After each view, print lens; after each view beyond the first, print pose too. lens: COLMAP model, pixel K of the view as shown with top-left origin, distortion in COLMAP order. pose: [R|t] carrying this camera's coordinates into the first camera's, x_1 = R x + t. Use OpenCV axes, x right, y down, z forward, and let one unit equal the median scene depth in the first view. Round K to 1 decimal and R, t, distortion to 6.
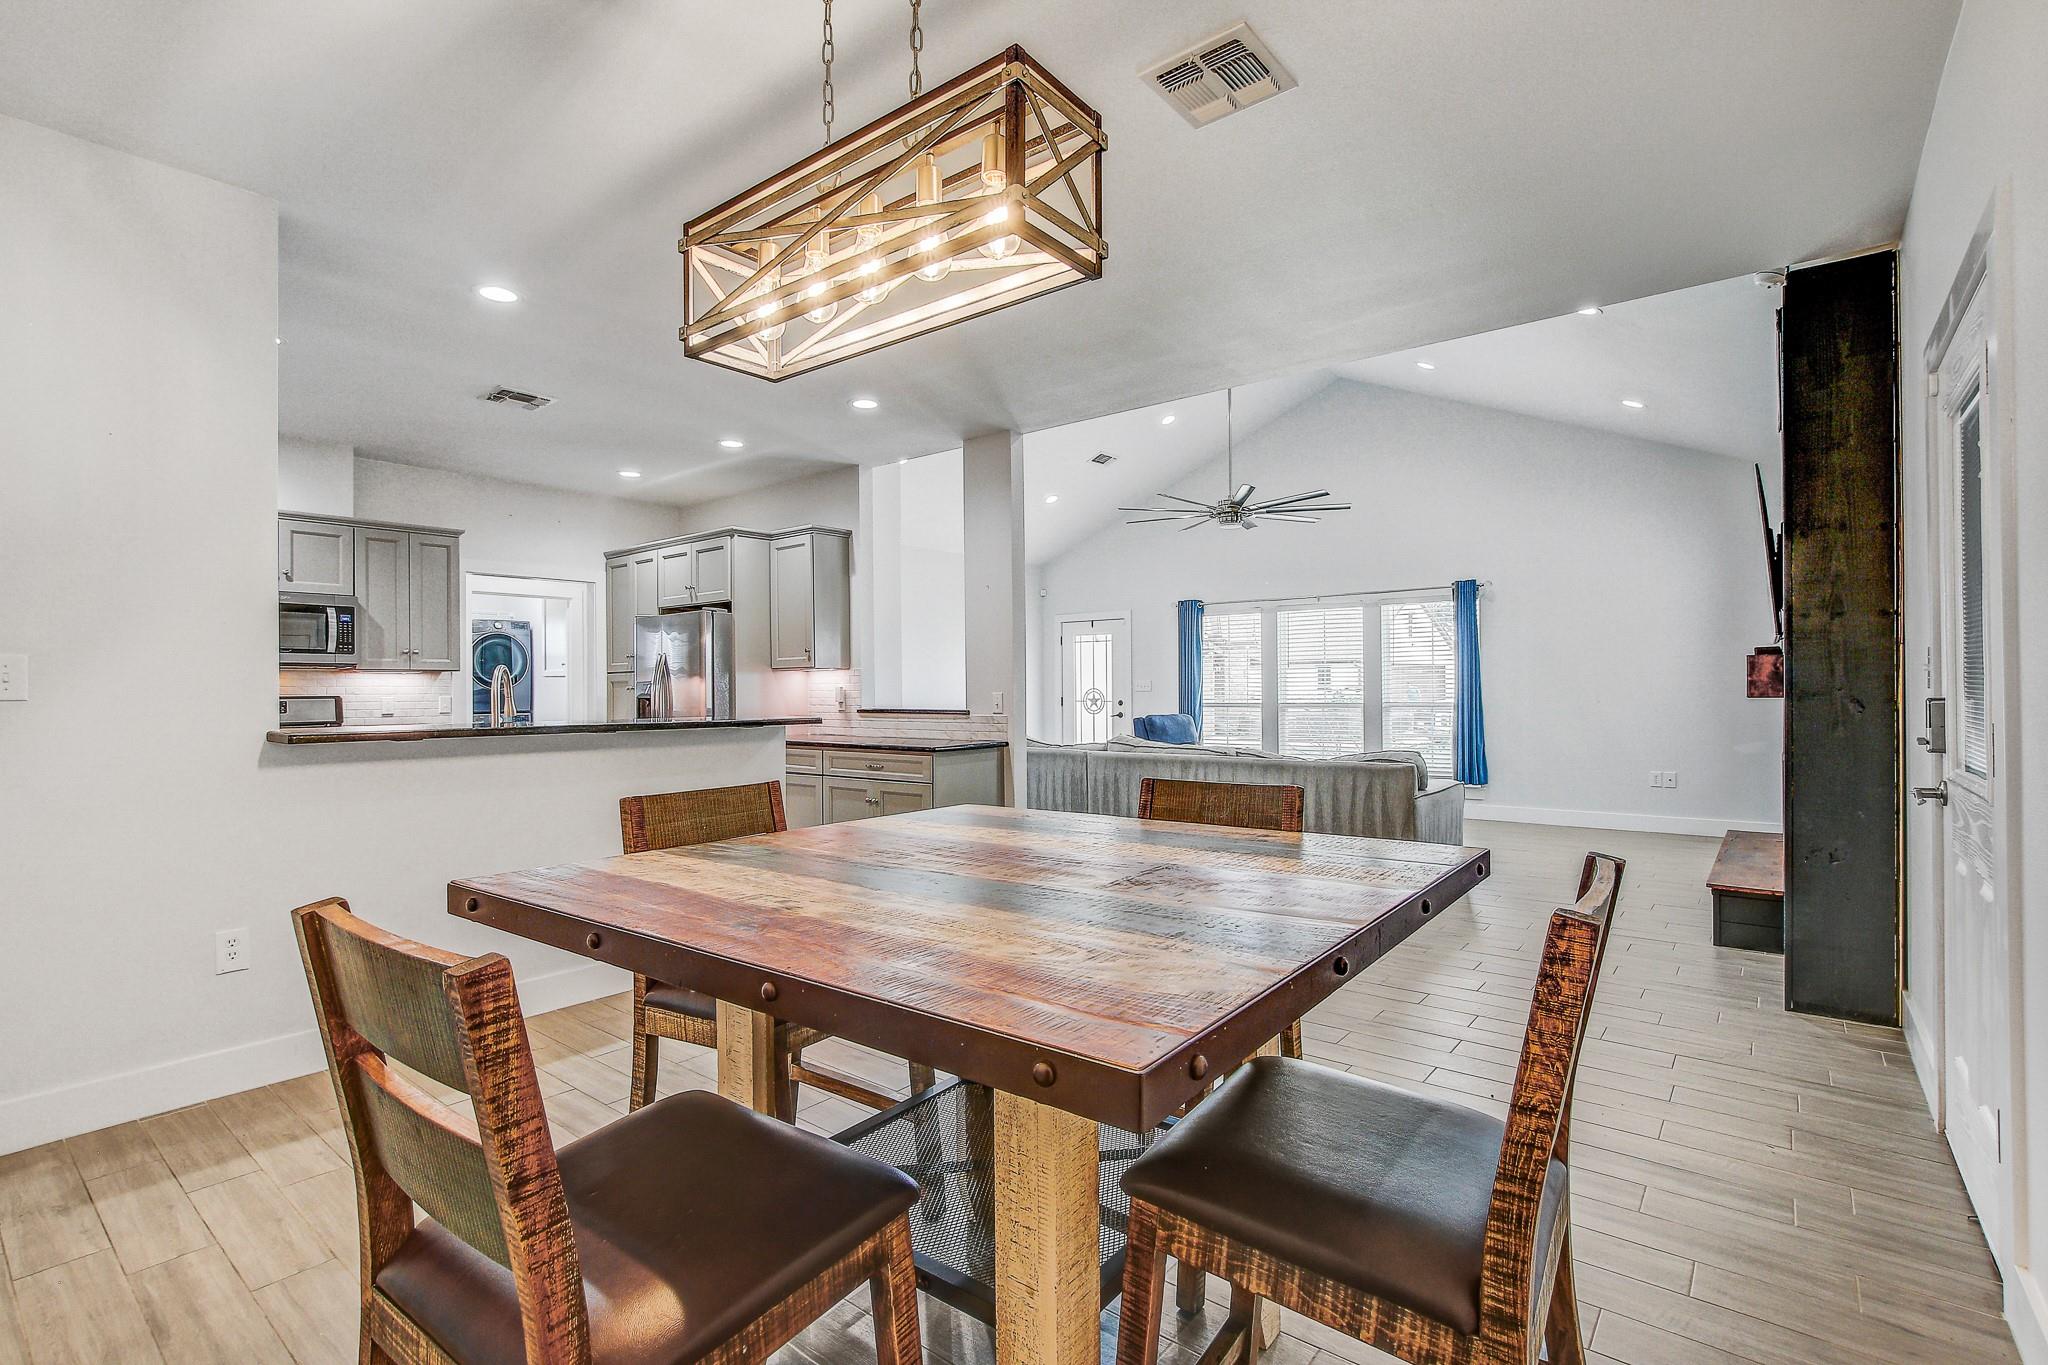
lens RADIAL K [[945.0, 0, 1024.0], [0, 945.0, 682.5], [0, 0, 1]] dist [-0.012411, 0.000324]
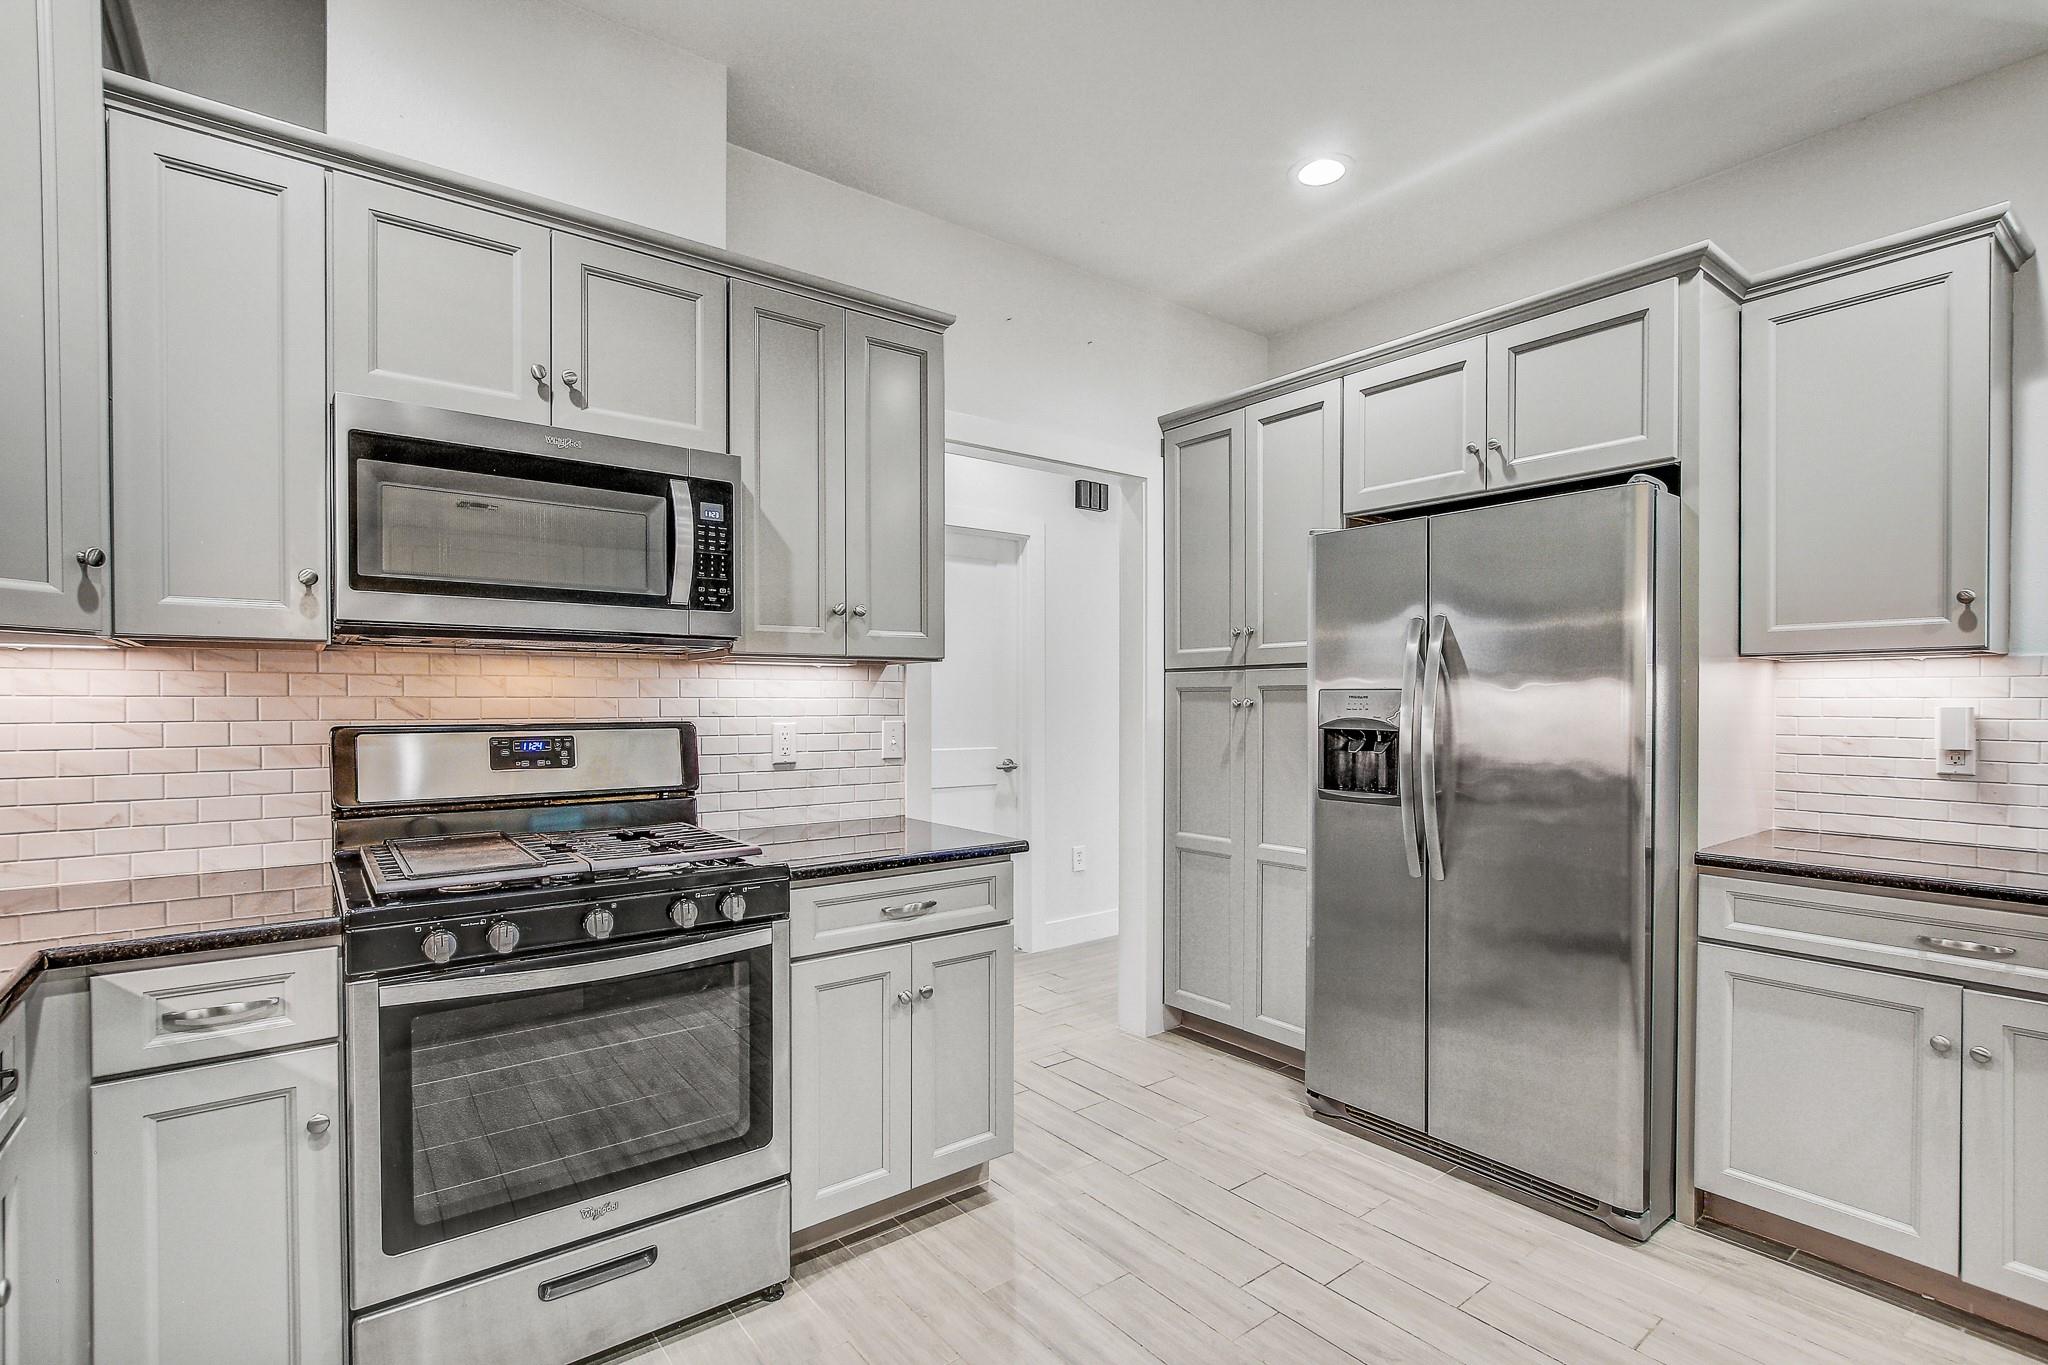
lens RADIAL K [[954.0, 0, 1026.3], [0, 954.0, 710.2], [0, 0, 1]] dist [-0.009832, -0.000092]
pose [[0.974159, 0.010362, -0.225625, -0.448999], [-0.005633, 0.999751, 0.021594, 0.000103], [0.225793, -0.019765, 0.973975, 0.574618]]
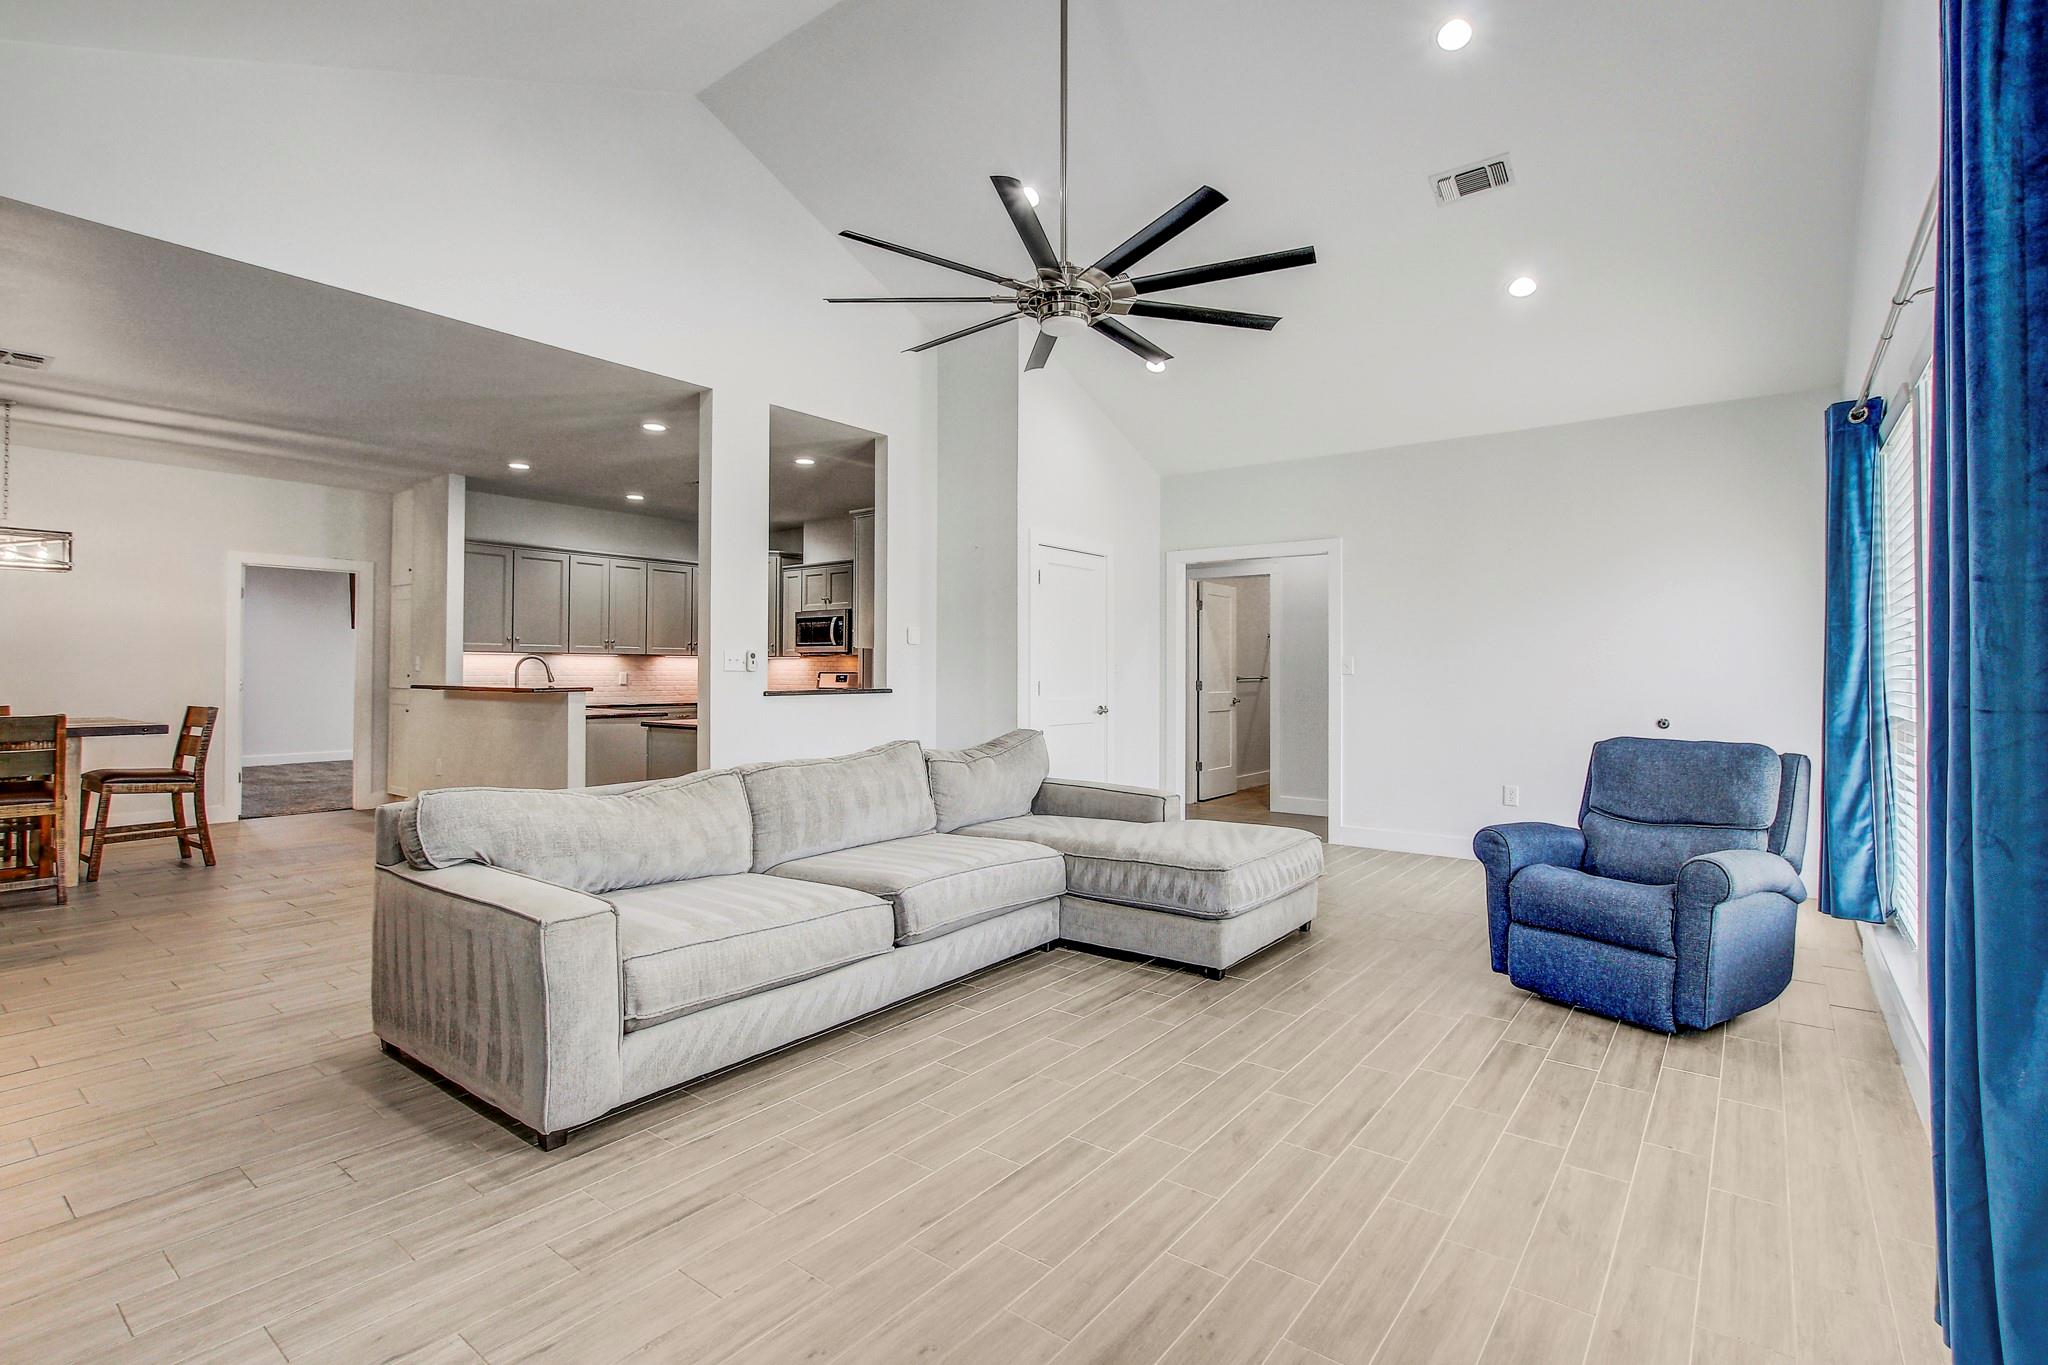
lens RADIAL K [[958.4, 0, 1011.5], [0, 958.4, 663.0], [0, 0, 1]] dist [-0.014804, -0.000027]
pose [[0.011097, -0.004091, -0.999930, 0.788325], [0.005152, 0.999979, -0.004034, 0.006278], [0.999925, -0.005107, 0.011118, 1.101449]]
